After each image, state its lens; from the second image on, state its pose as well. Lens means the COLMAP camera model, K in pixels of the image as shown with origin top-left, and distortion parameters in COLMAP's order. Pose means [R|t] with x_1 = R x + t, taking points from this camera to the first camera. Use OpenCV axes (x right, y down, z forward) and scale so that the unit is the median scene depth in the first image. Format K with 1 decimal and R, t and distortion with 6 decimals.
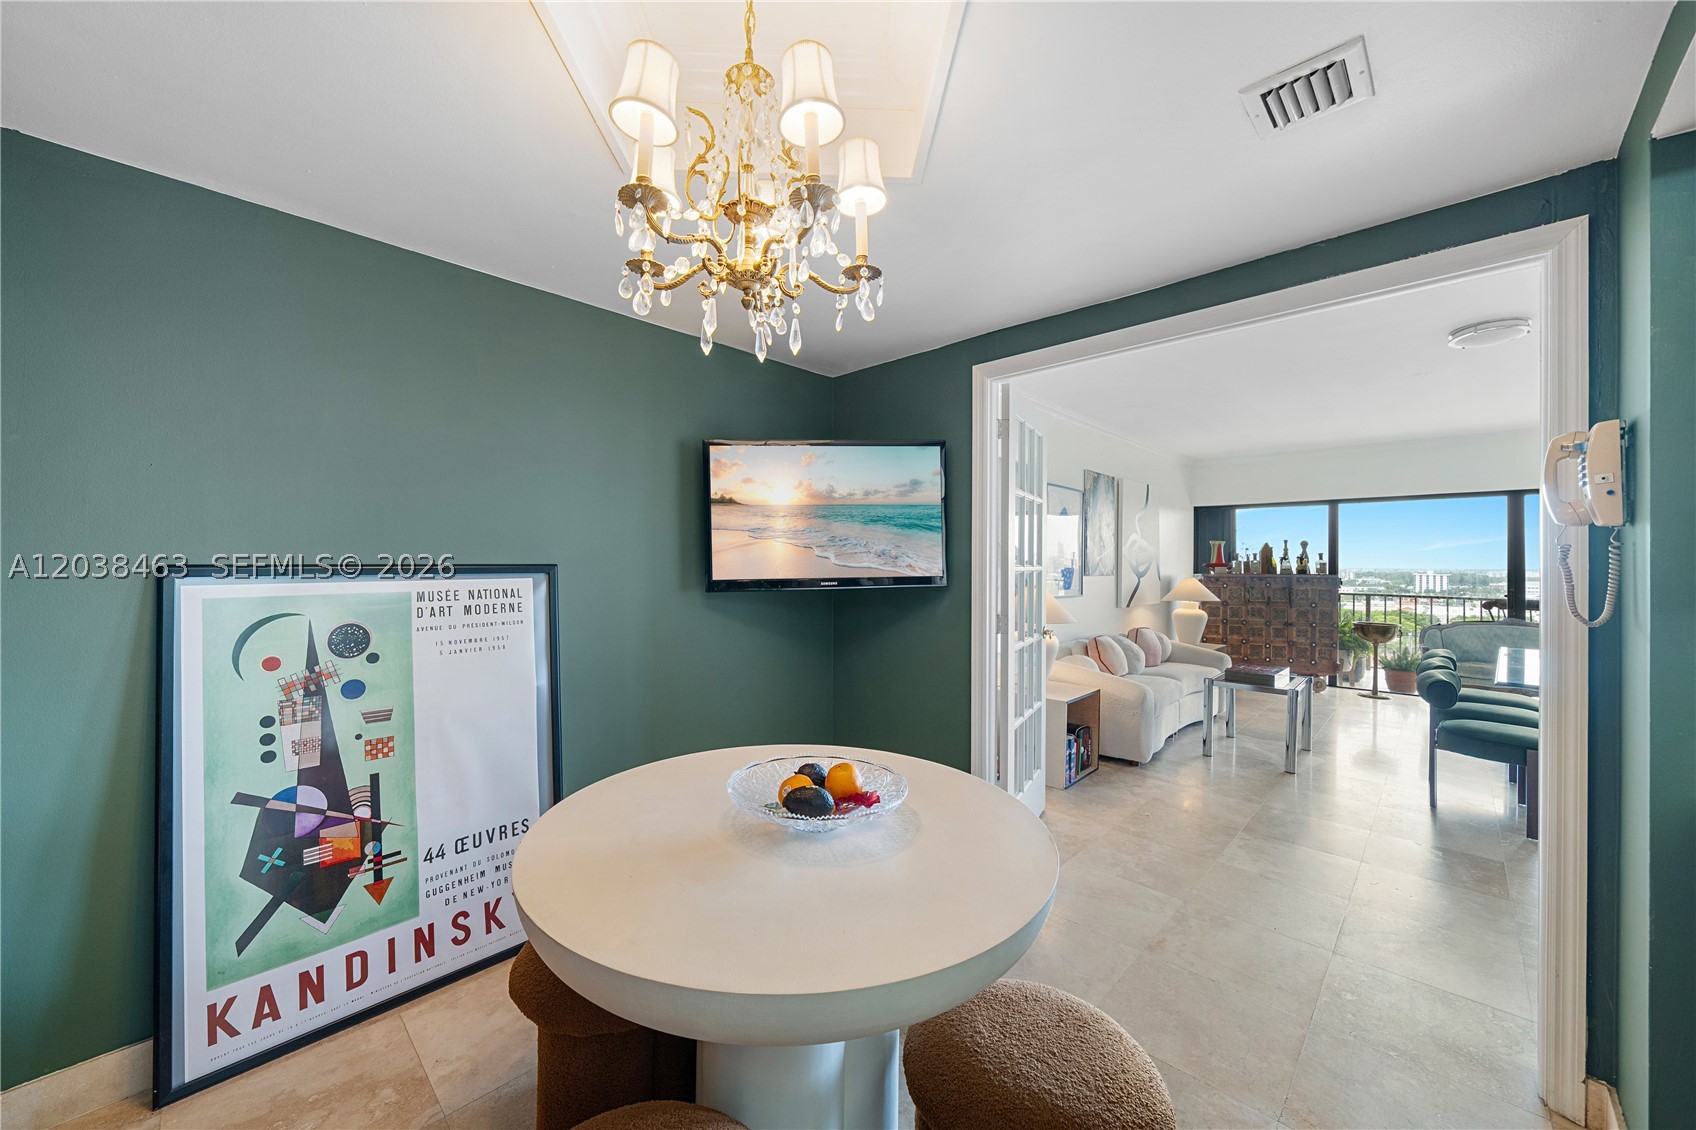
lens RADIAL K [[624.3, 0, 842.7], [0, 624.3, 563.4], [0, 0, 1]] dist [-0.002433, -0.000144]
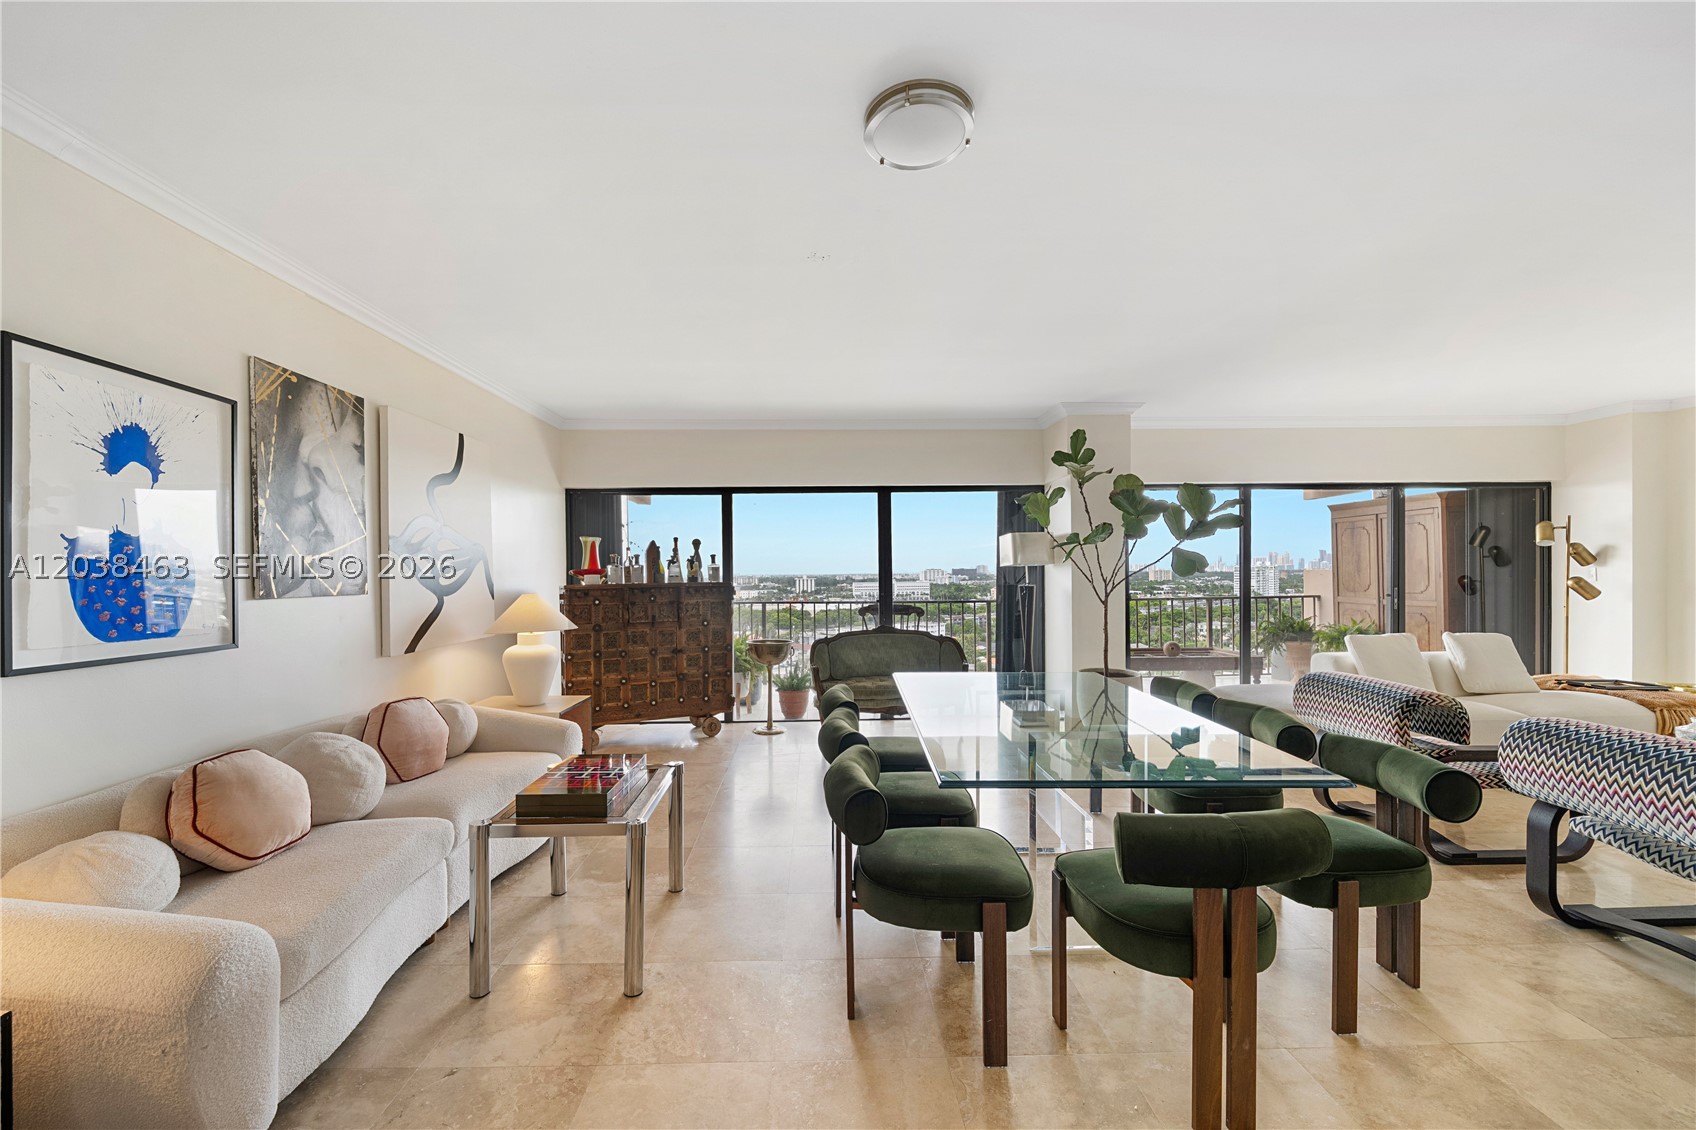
lens RADIAL K [[669.0, 0, 849.2], [0, 669.0, 564.1], [0, 0, 1]] dist [-0.000119, 0.000391]
pose [[0.680339, -0.005859, 0.732874, 0.270868], [0.016800, 0.999830, -0.007602, 0.004713], [-0.732705, 0.017484, 0.680322, 0.309070]]
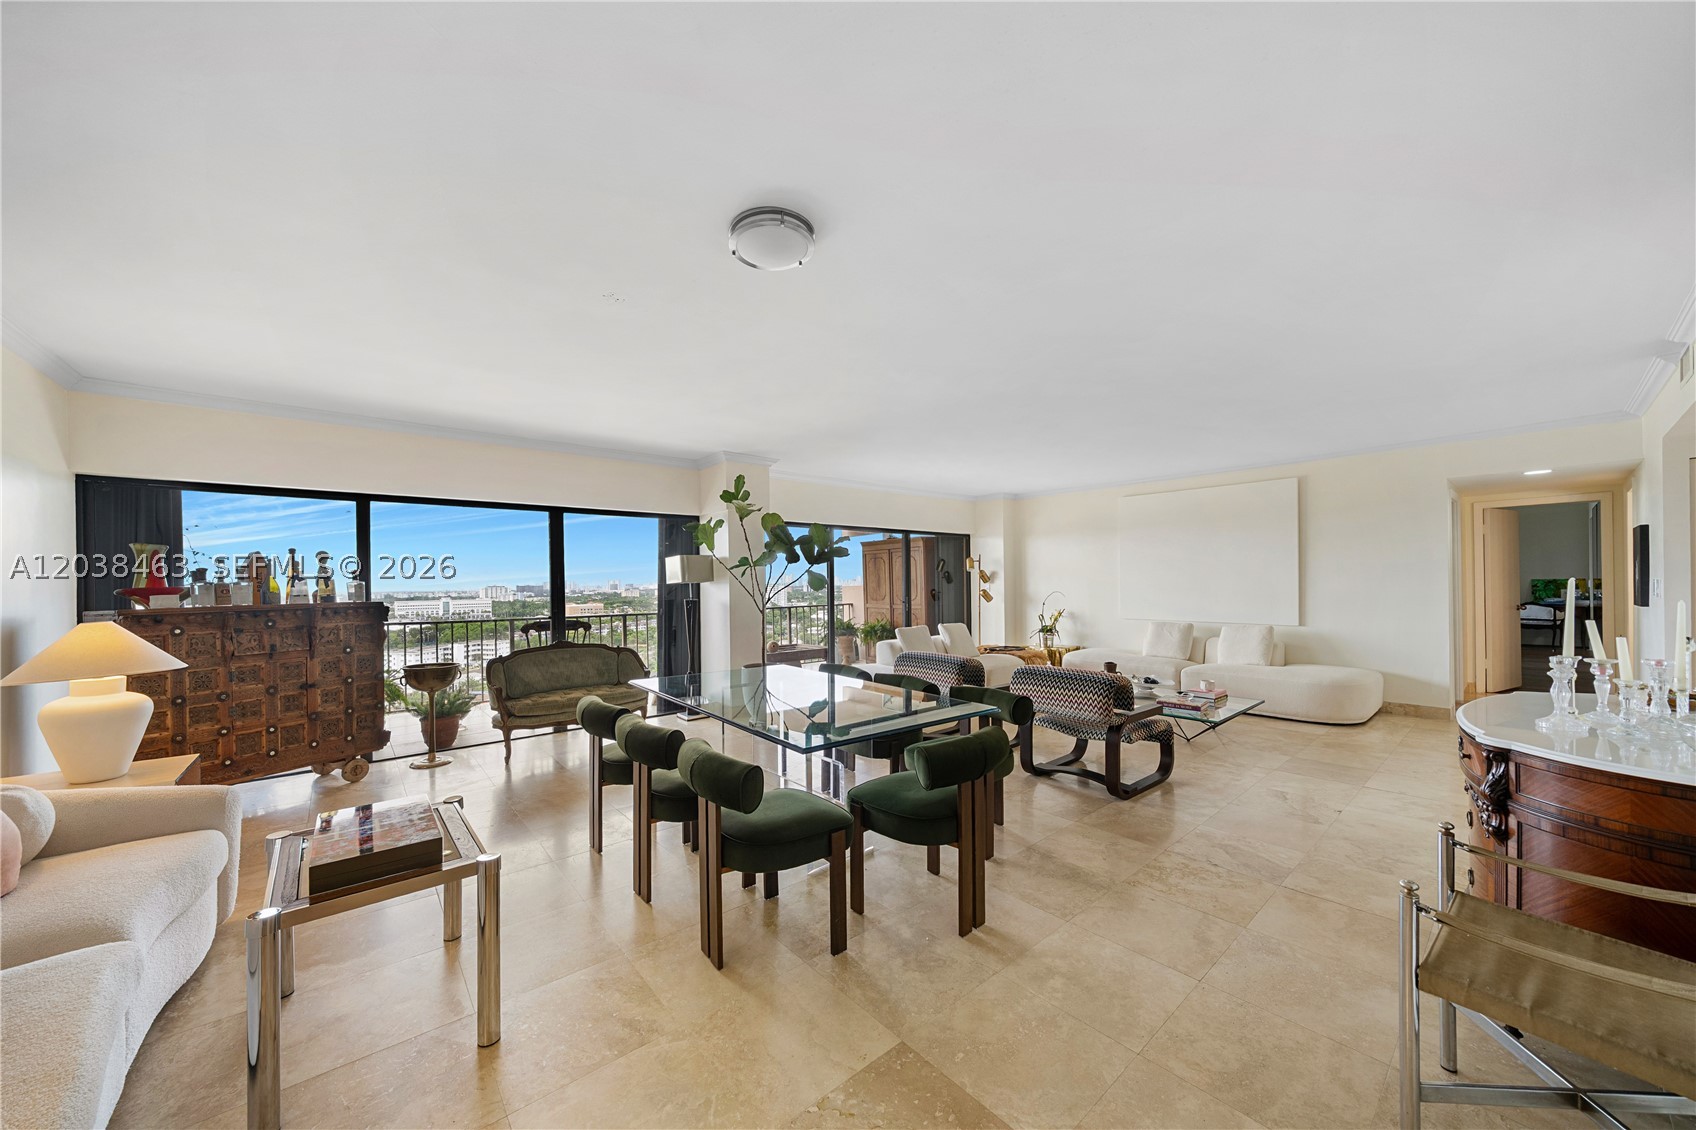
lens RADIAL K [[582.6, 0, 840.3], [0, 582.6, 572.5], [0, 0, 1]] dist [0.004508, -0.000758]
pose [[0.091973, 0.010056, 0.995711, 0.187654], [0.016875, 0.999790, -0.011656, 0.002033], [-0.995619, 0.017874, 0.091784, 0.419622]]
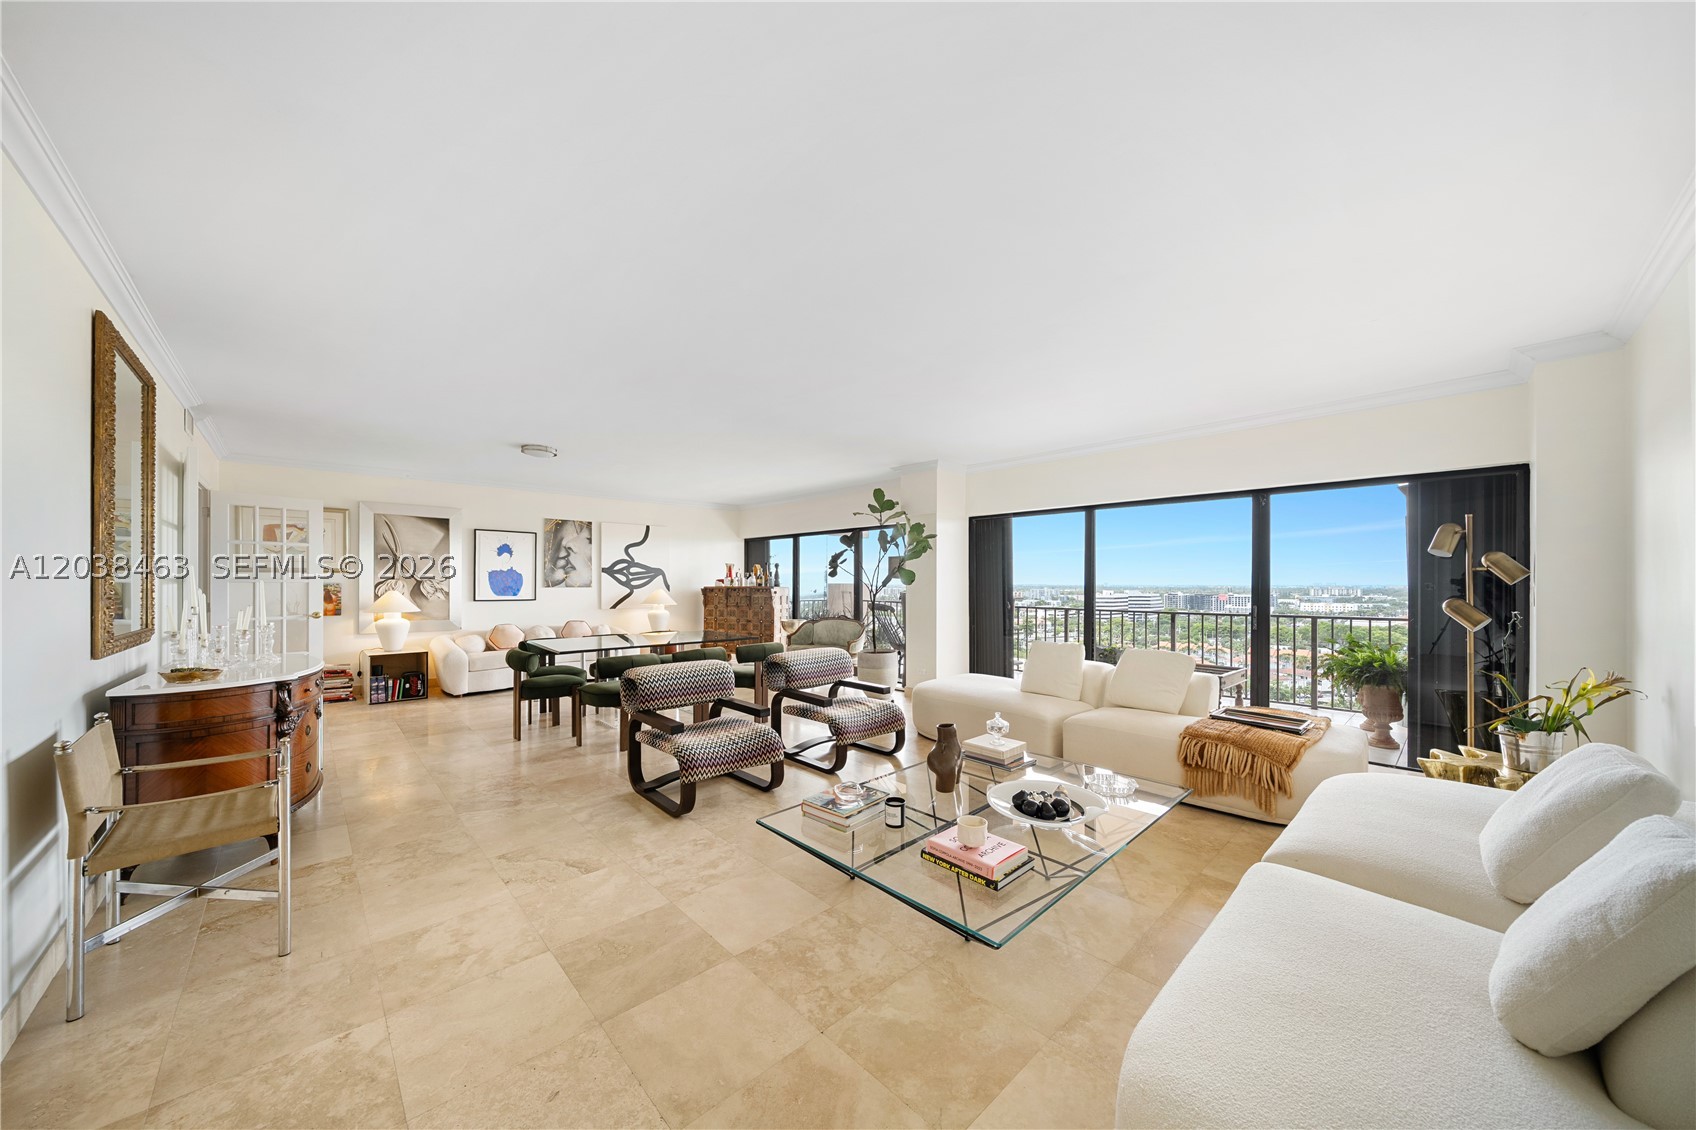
lens RADIAL K [[582.6, 0, 848.9], [0, 582.6, 582.2], [0, 0, 1]] dist [0.004508, -0.000758]
pose [[0.999425, -0.005821, -0.033398, 0.978780], [0.005720, 0.999979, -0.003099, 0.013112], [0.033415, 0.002906, 0.999437, -0.345323]]
